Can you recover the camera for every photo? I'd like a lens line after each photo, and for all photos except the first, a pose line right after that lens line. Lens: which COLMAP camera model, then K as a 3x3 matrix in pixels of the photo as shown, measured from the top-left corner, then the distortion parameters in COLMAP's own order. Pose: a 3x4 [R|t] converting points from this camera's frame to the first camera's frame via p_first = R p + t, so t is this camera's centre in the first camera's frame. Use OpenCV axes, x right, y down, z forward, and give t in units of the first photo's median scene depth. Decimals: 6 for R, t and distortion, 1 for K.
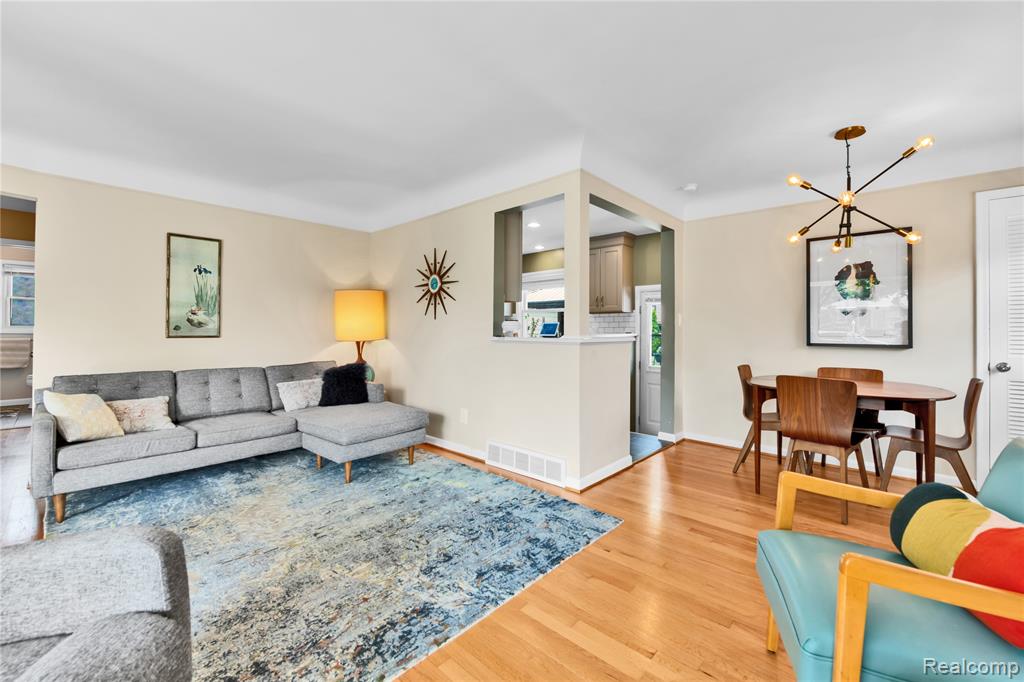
lens RADIAL K [[427.3, 0, 521.0], [0, 427.3, 328.1], [0, 0, 1]] dist [-0.008094, -0.000340]
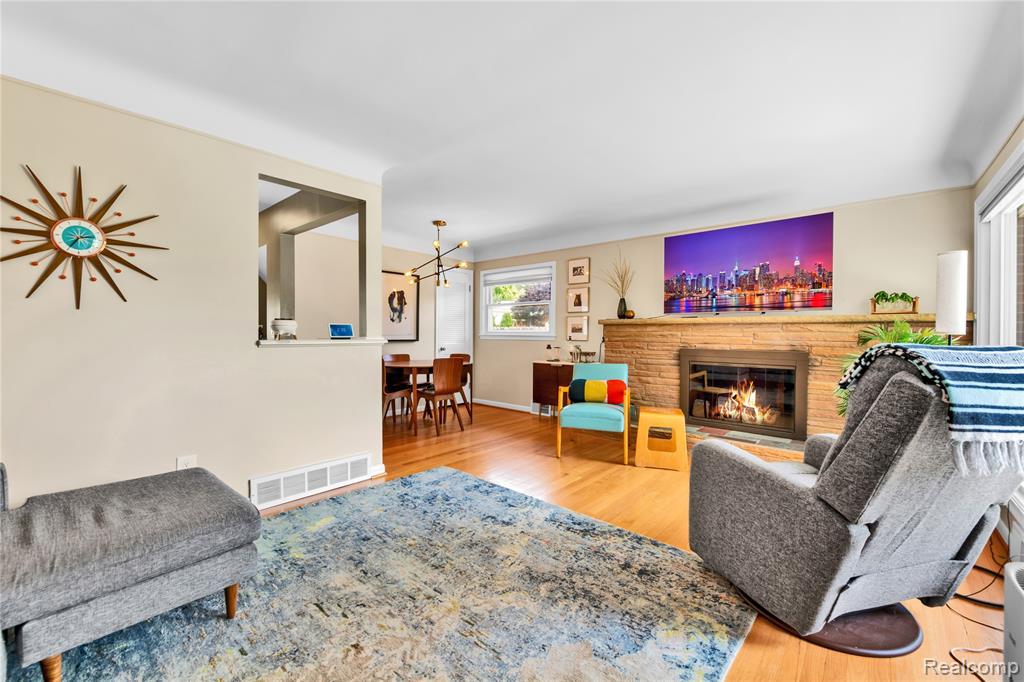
lens RADIAL K [[420.1, 0, 512.0], [0, 420.1, 341.0], [0, 0, 1]] dist [0.008551, -0.007152]
pose [[-0.035049, -0.022416, 0.999134, -1.043072], [-0.009532, 0.999710, 0.022094, 0.001661], [-0.999340, -0.008749, -0.035253, 0.744128]]
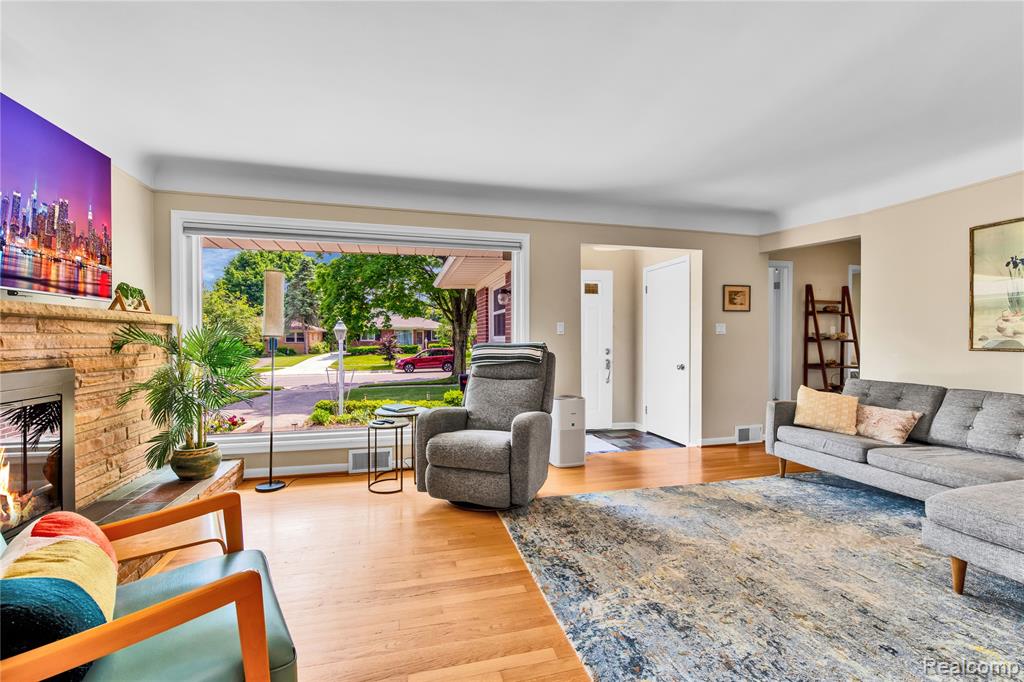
lens RADIAL K [[400.4, 0, 494.0], [0, 400.4, 339.8], [0, 0, 1]] dist [-0.015452, -0.000024]
pose [[-0.571687, -0.002968, -0.820466, 0.476618], [-0.000178, 0.999994, -0.003493, 0.005869], [0.820472, -0.001851, -0.571684, 0.863045]]
